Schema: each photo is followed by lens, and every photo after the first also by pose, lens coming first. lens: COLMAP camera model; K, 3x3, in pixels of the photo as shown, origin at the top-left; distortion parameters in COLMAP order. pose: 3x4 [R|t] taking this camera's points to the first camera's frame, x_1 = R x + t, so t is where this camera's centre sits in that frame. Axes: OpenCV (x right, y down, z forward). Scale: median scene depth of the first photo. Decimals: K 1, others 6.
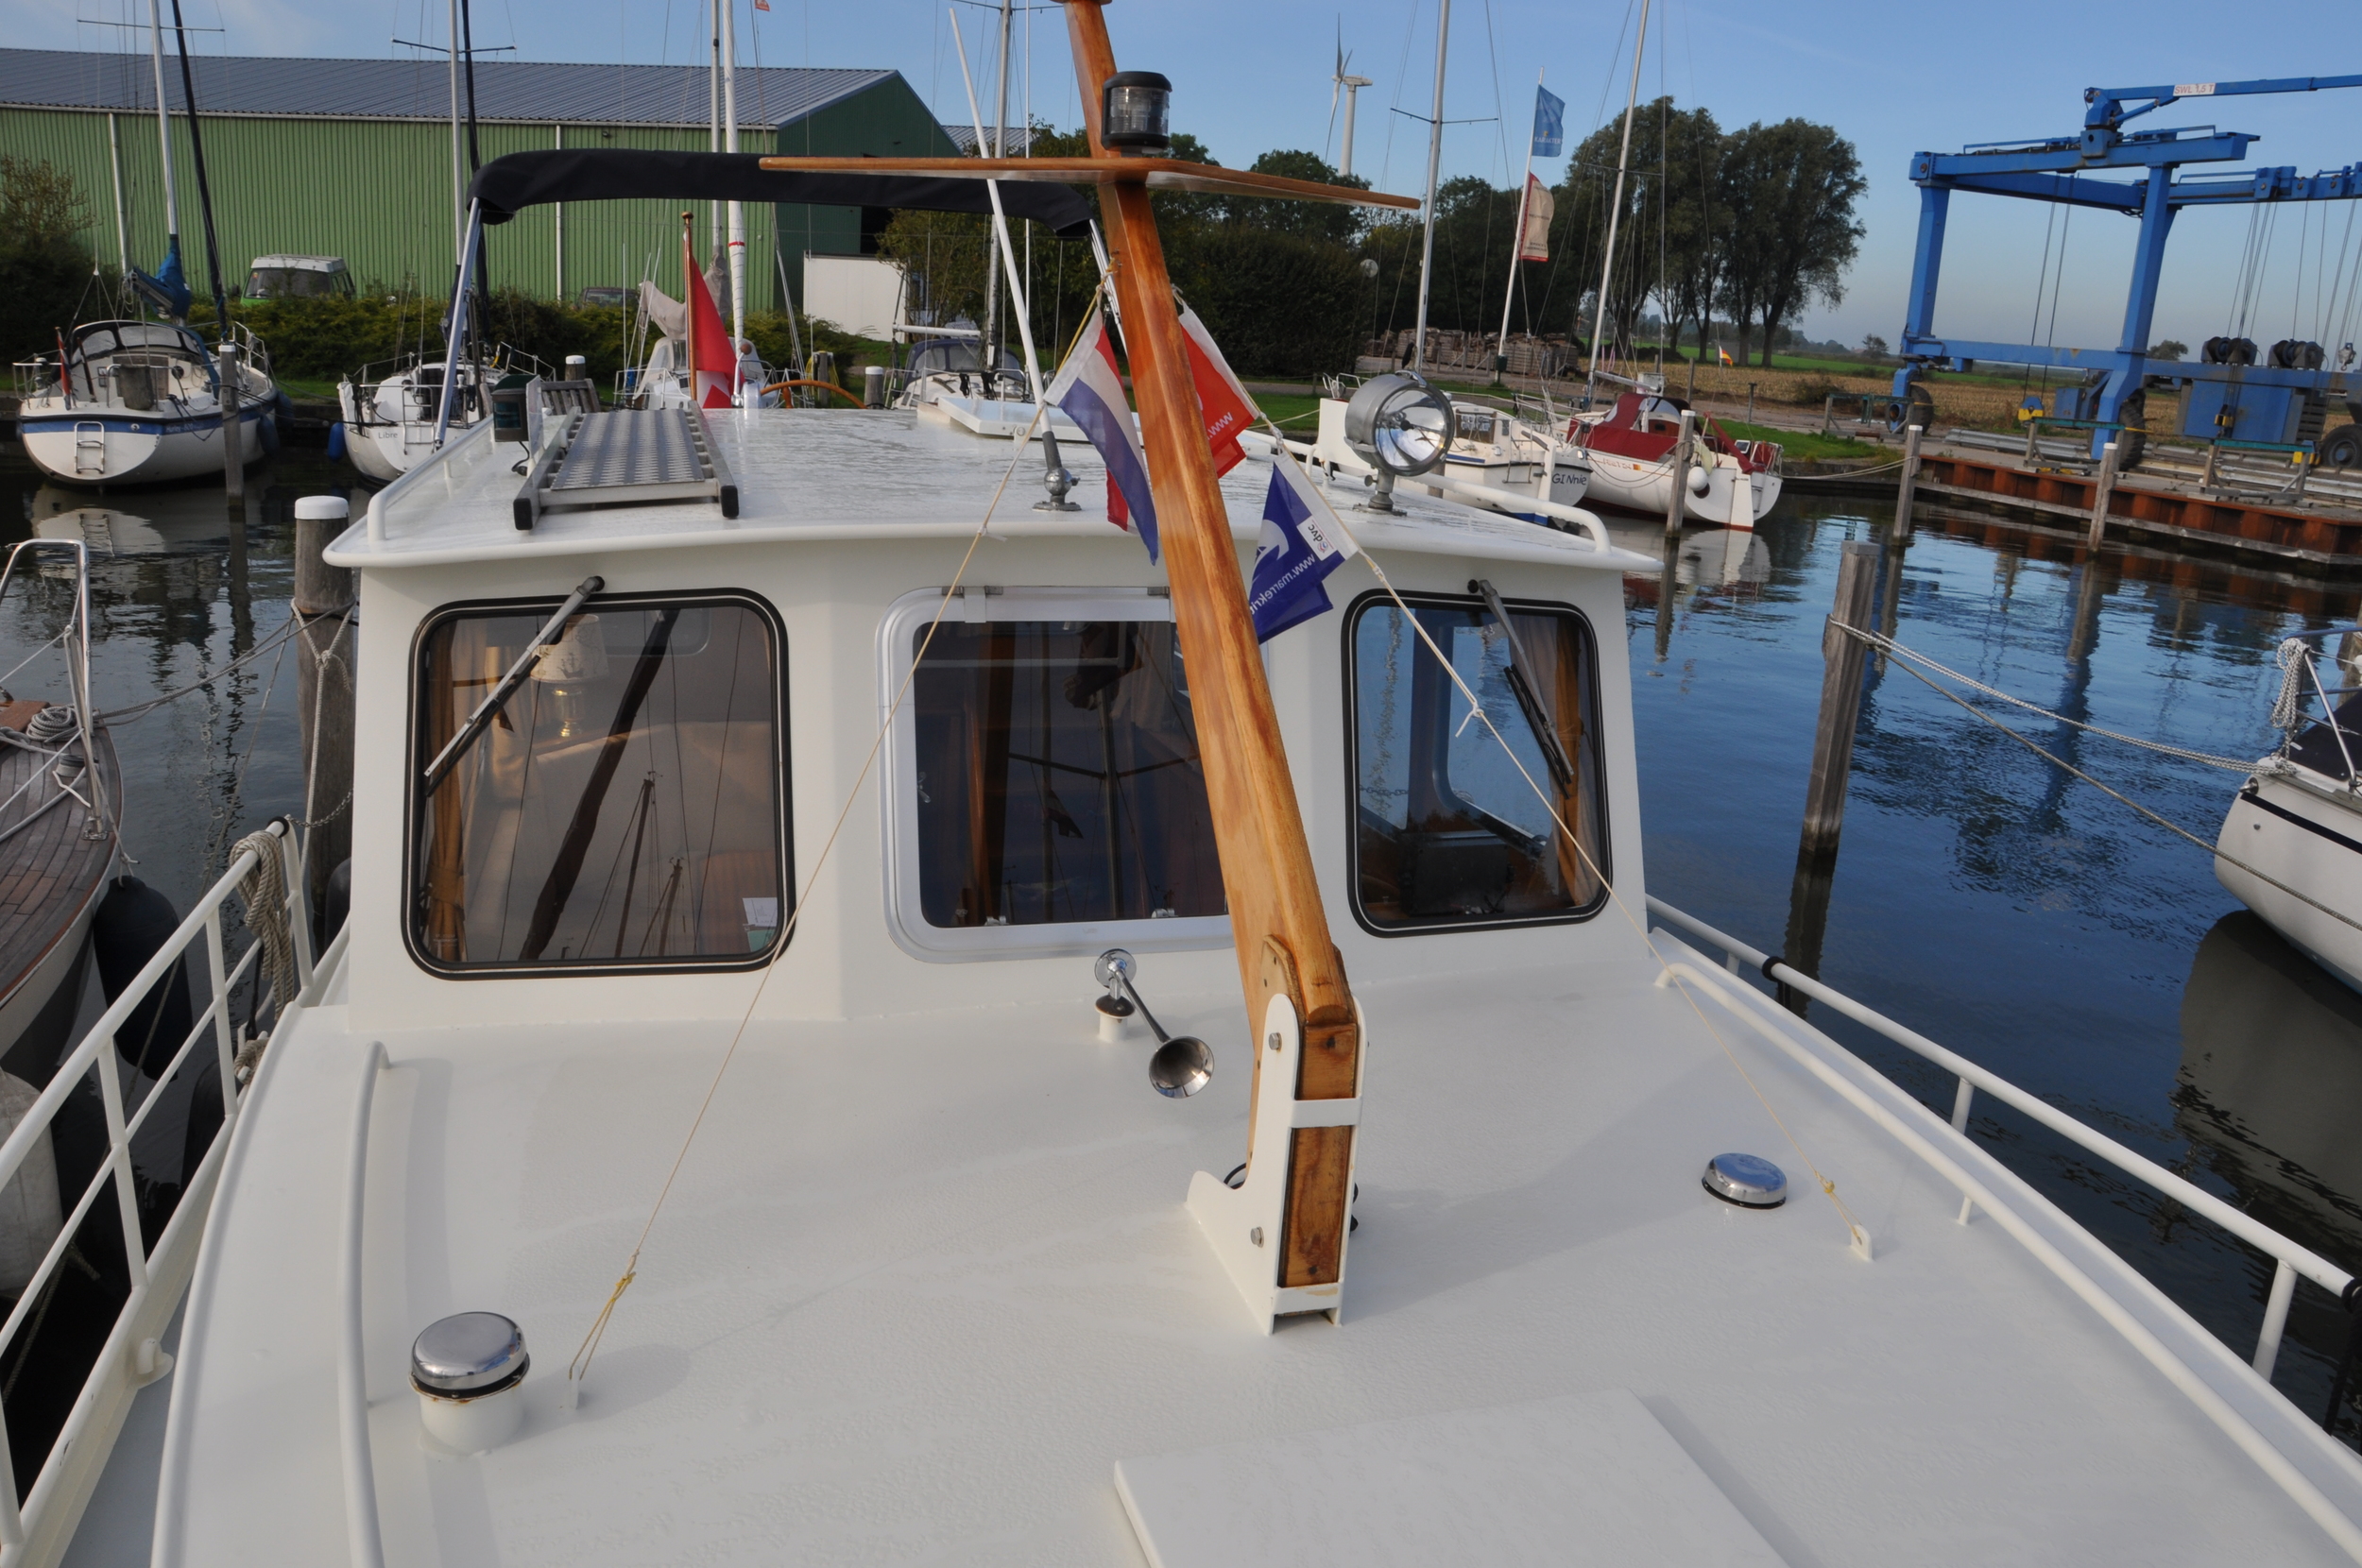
lens RADIAL K [[1810.5, 0, 1166.4], [0, 1810.5, 803.9], [0, 0, 1]] dist [-0.159898, 0.117889]
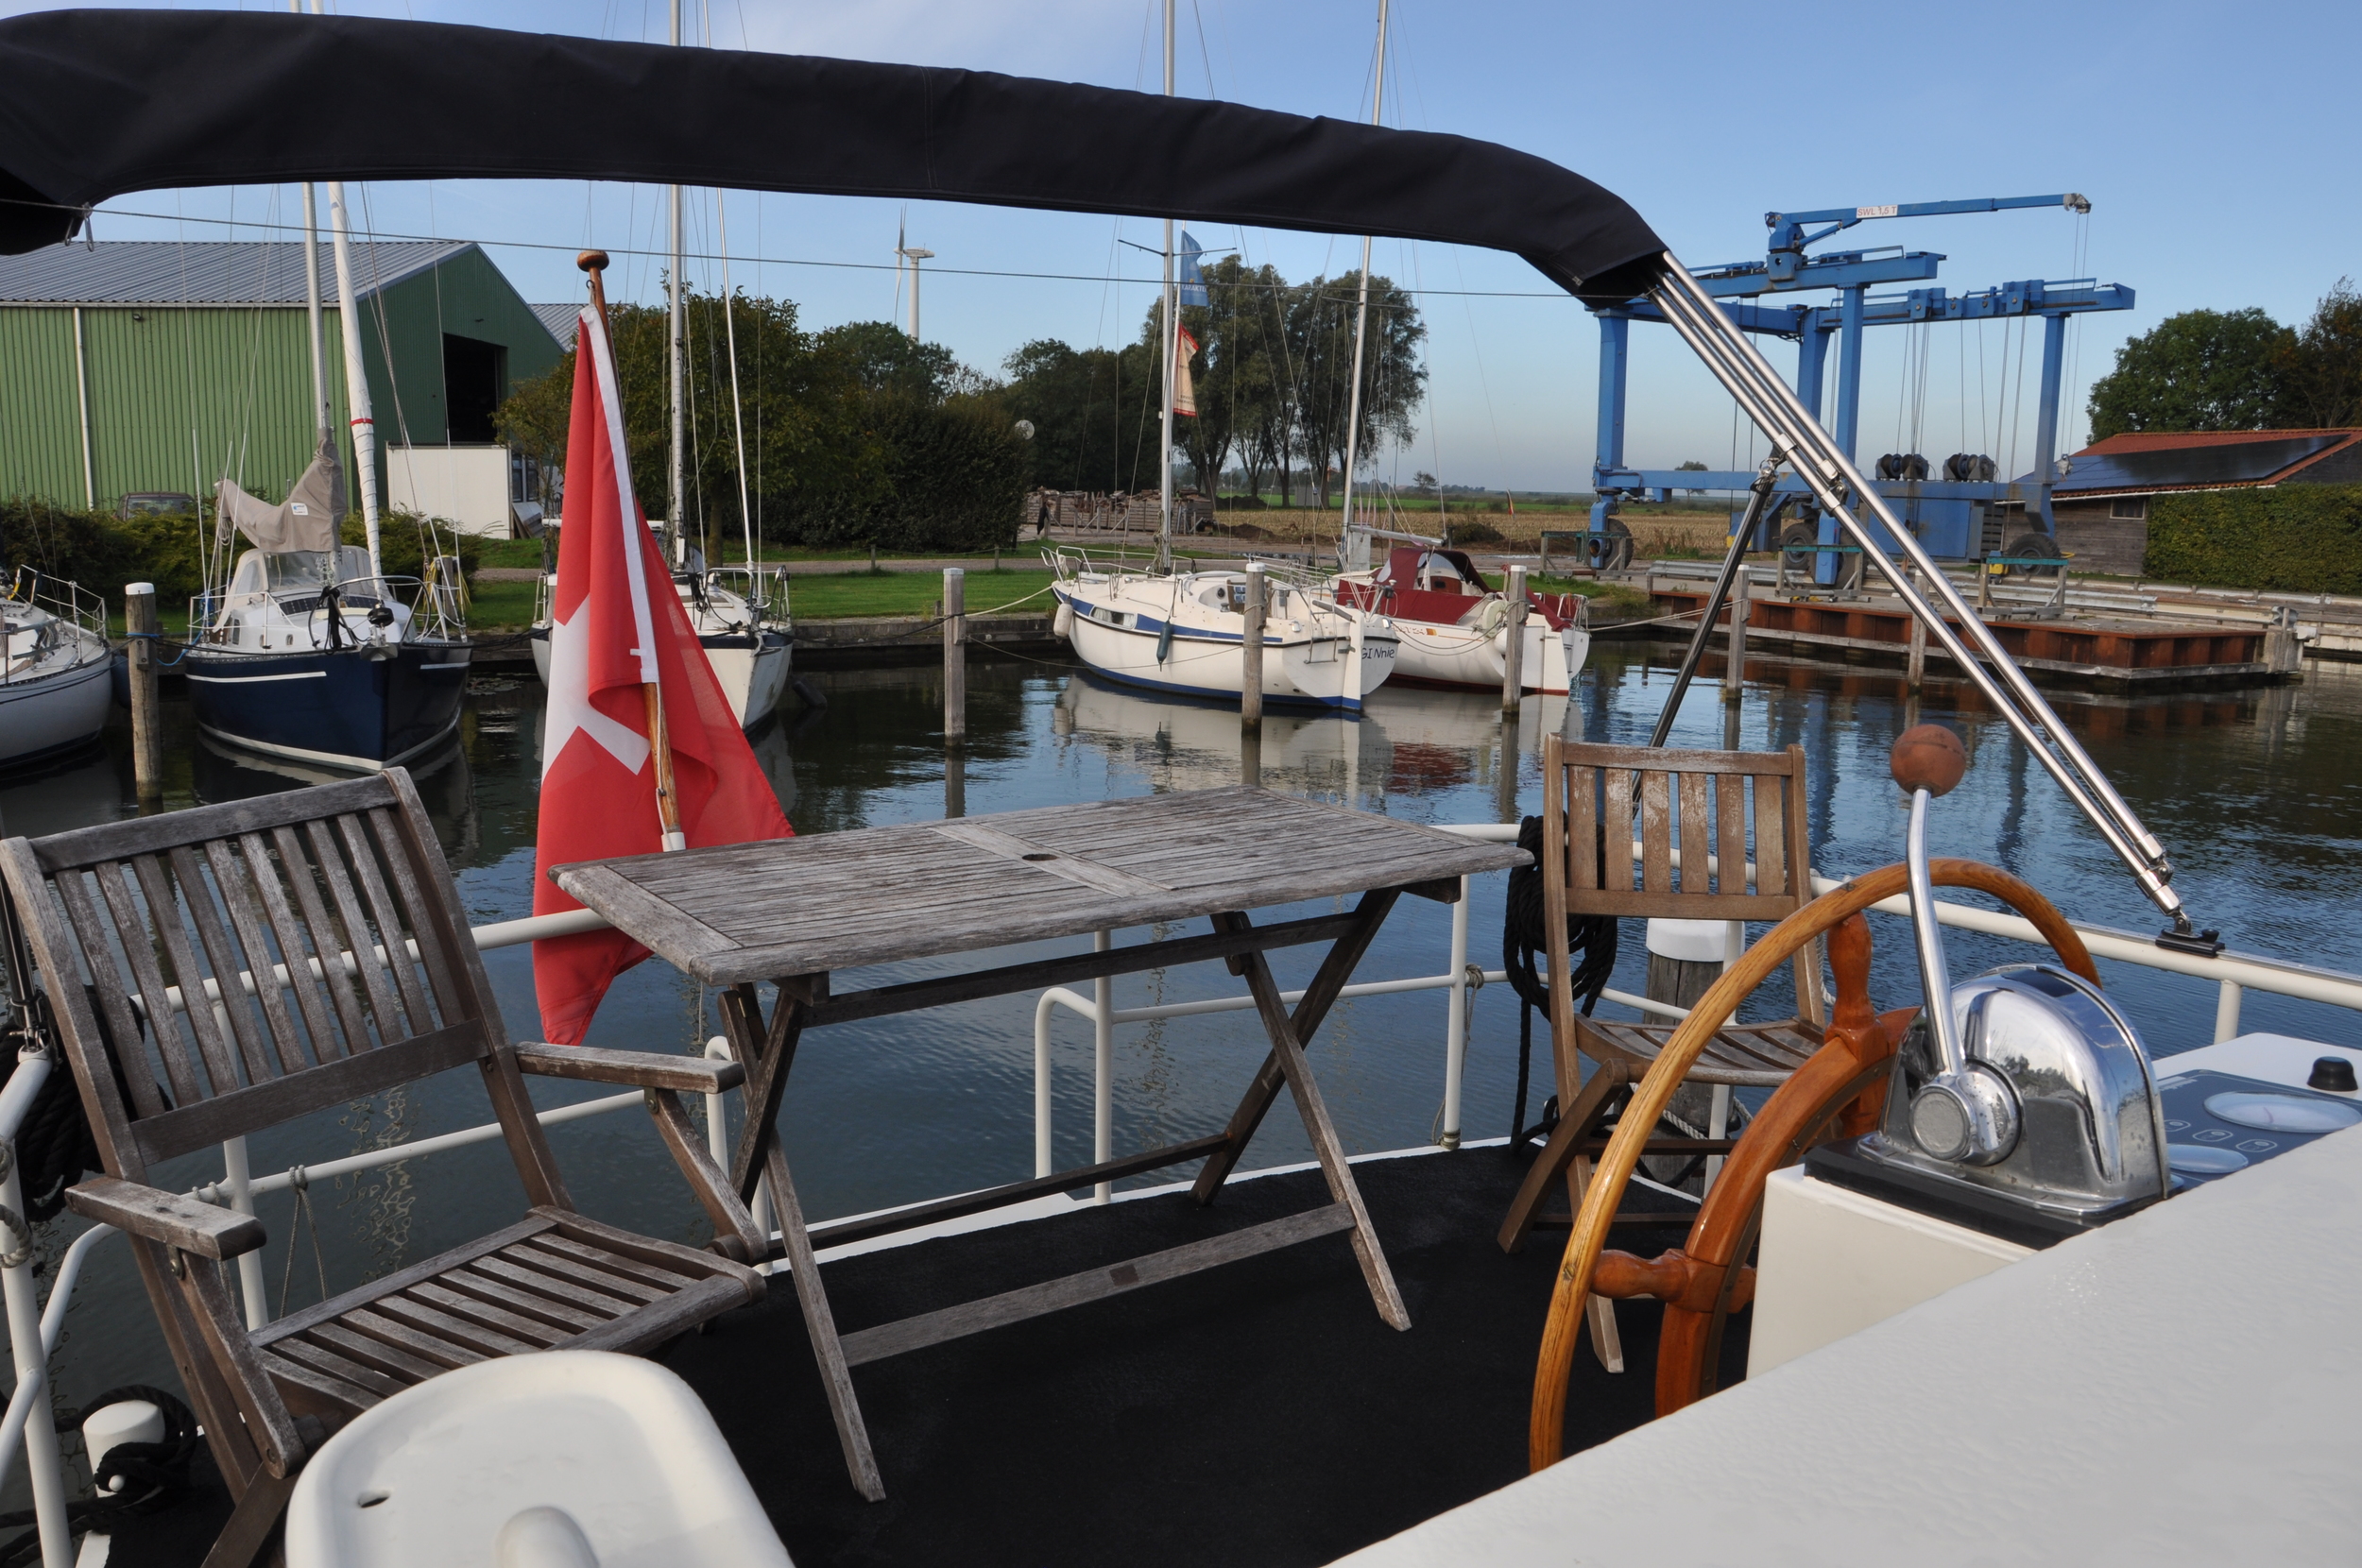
lens RADIAL K [[1810.5, 0, 1166.4], [0, 1810.5, 803.9], [0, 0, 1]] dist [-0.159898, 0.117889]
pose [[0.972065, -0.083059, 0.219522, -0.046538], [0.102378, 0.991672, -0.078131, -0.034579], [-0.211205, 0.098422, 0.972474, 0.121846]]
